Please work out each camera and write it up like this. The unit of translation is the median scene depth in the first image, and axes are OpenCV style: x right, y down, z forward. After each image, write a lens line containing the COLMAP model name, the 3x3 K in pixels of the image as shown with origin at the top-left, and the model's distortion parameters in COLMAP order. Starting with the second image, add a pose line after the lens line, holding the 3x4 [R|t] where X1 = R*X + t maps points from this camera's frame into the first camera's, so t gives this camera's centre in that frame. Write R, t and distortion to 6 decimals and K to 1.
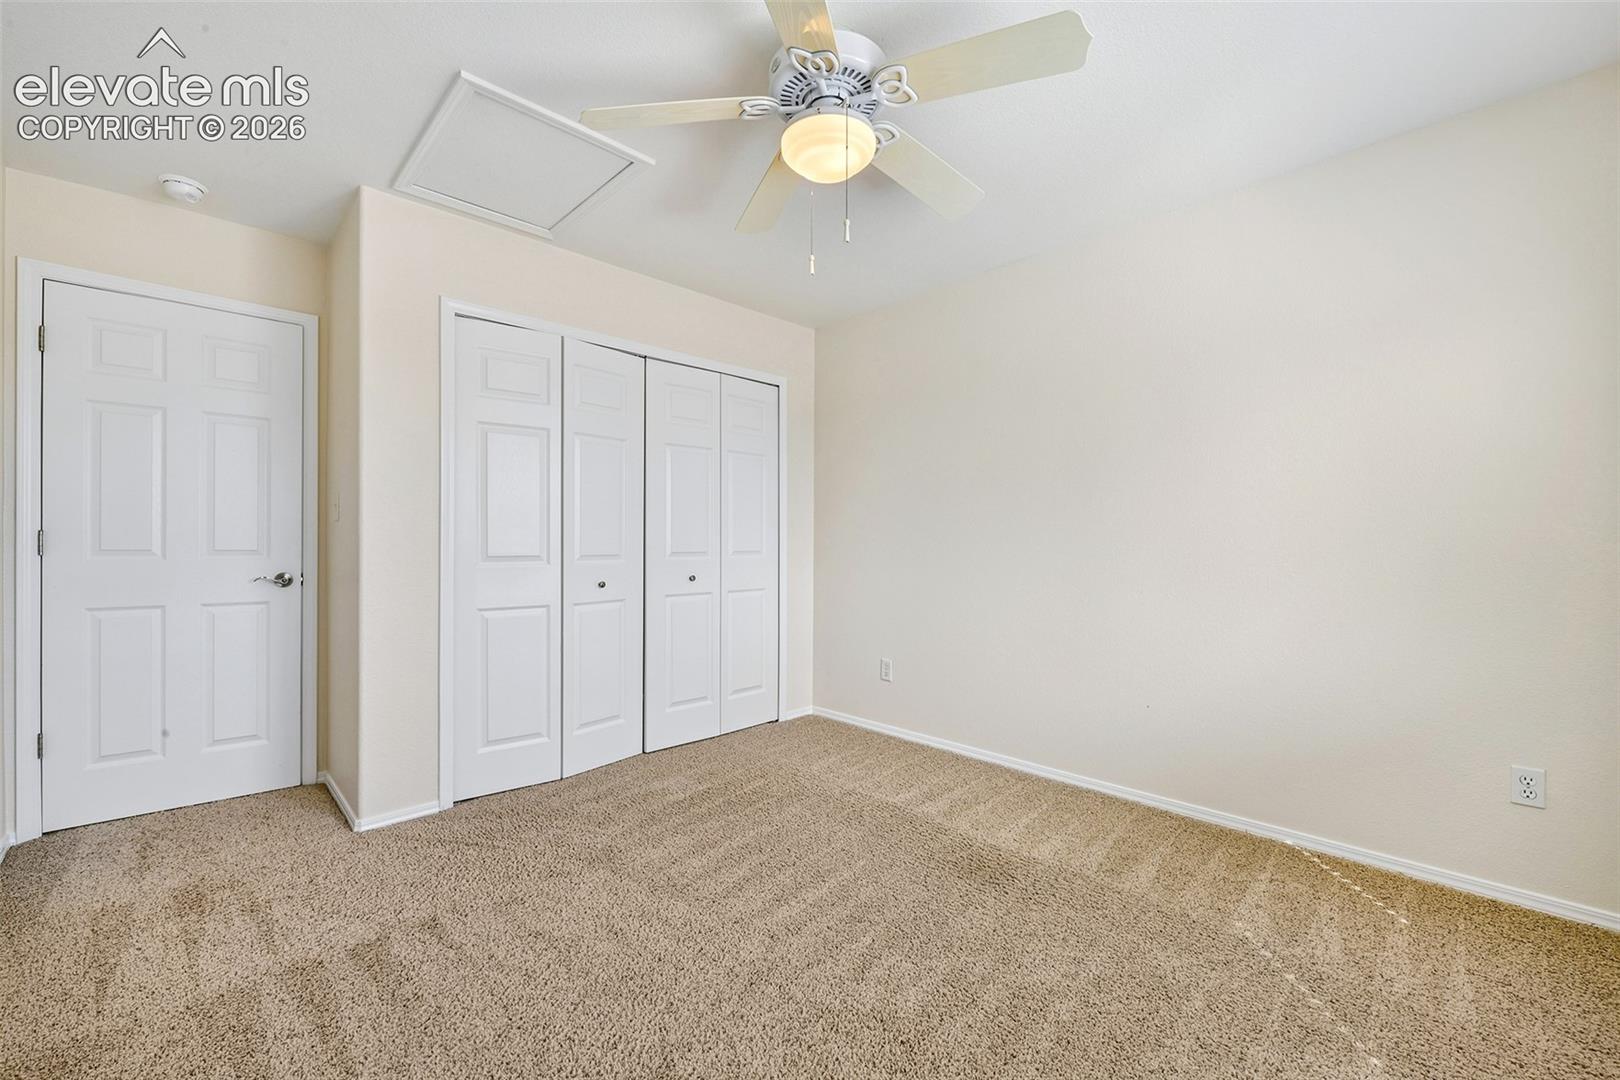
lens RADIAL K [[664.7, 0, 806.9], [0, 664.7, 541.1], [0, 0, 1]] dist [0.001659, -0.001594]
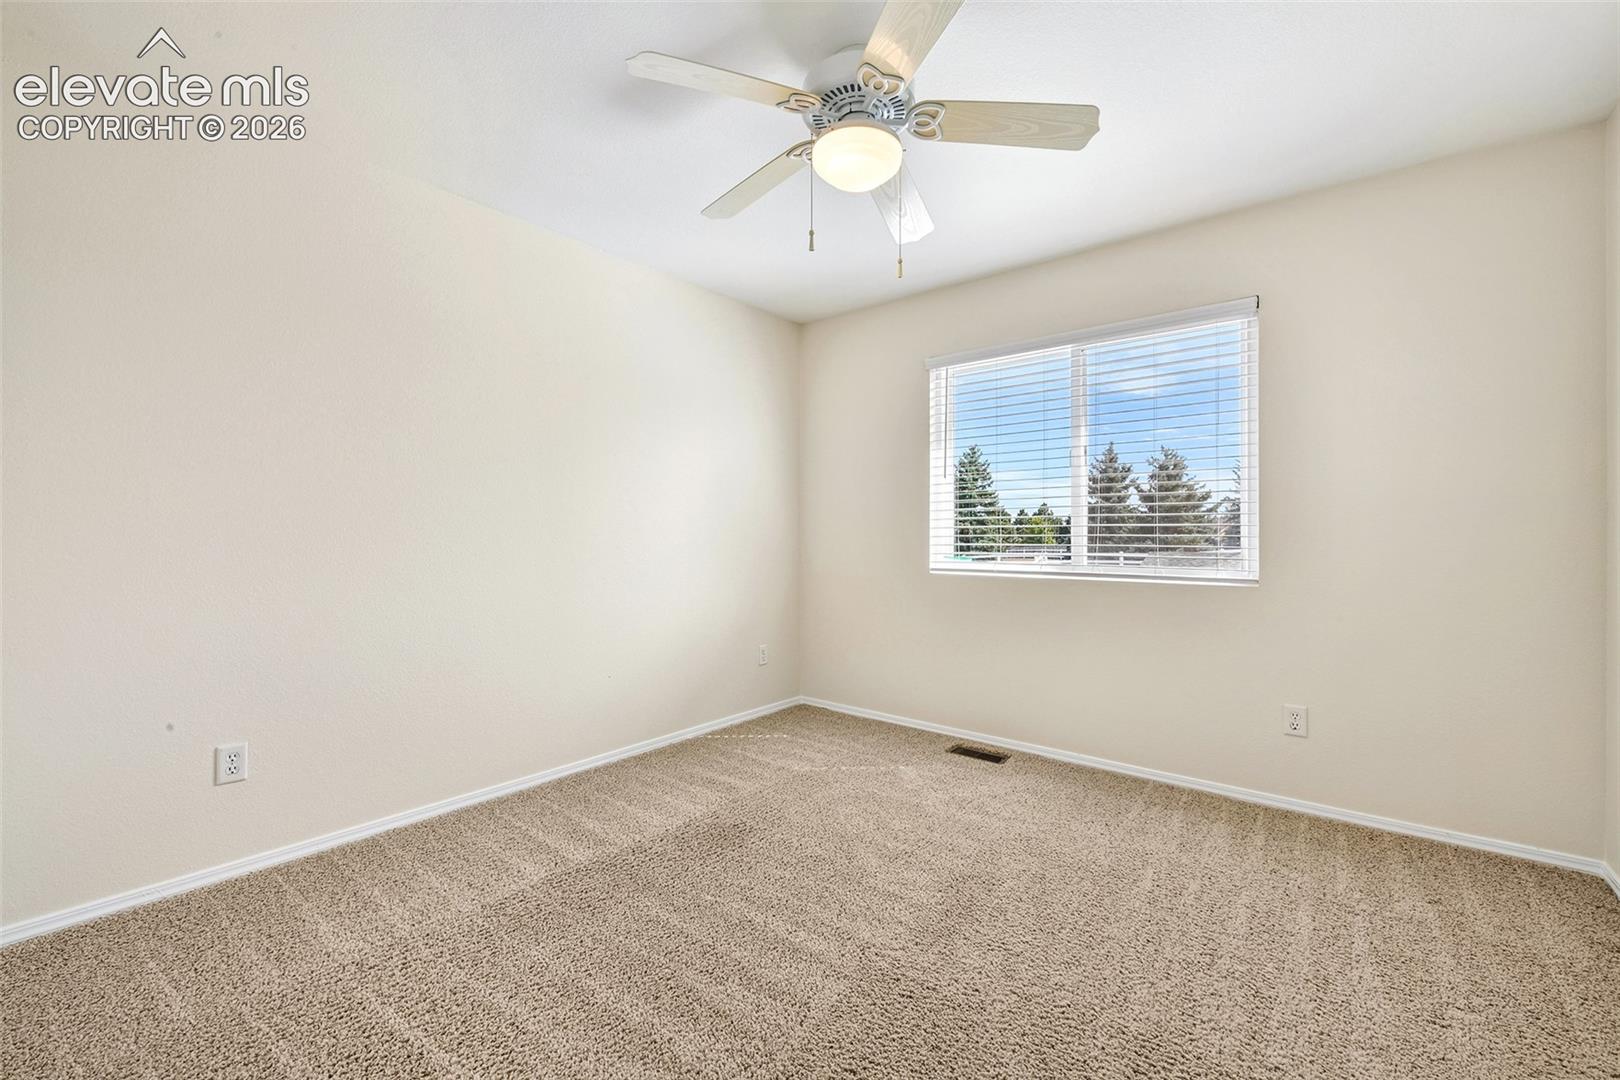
lens RADIAL K [[664.7, 0, 803.8], [0, 664.7, 536.9], [0, 0, 1]] dist [0.001659, -0.001594]
pose [[-0.119928, -0.008328, 0.992748, -0.711887], [-0.002824, 0.999964, 0.008048, -0.002180], [-0.992779, -0.001838, -0.119947, 0.866685]]
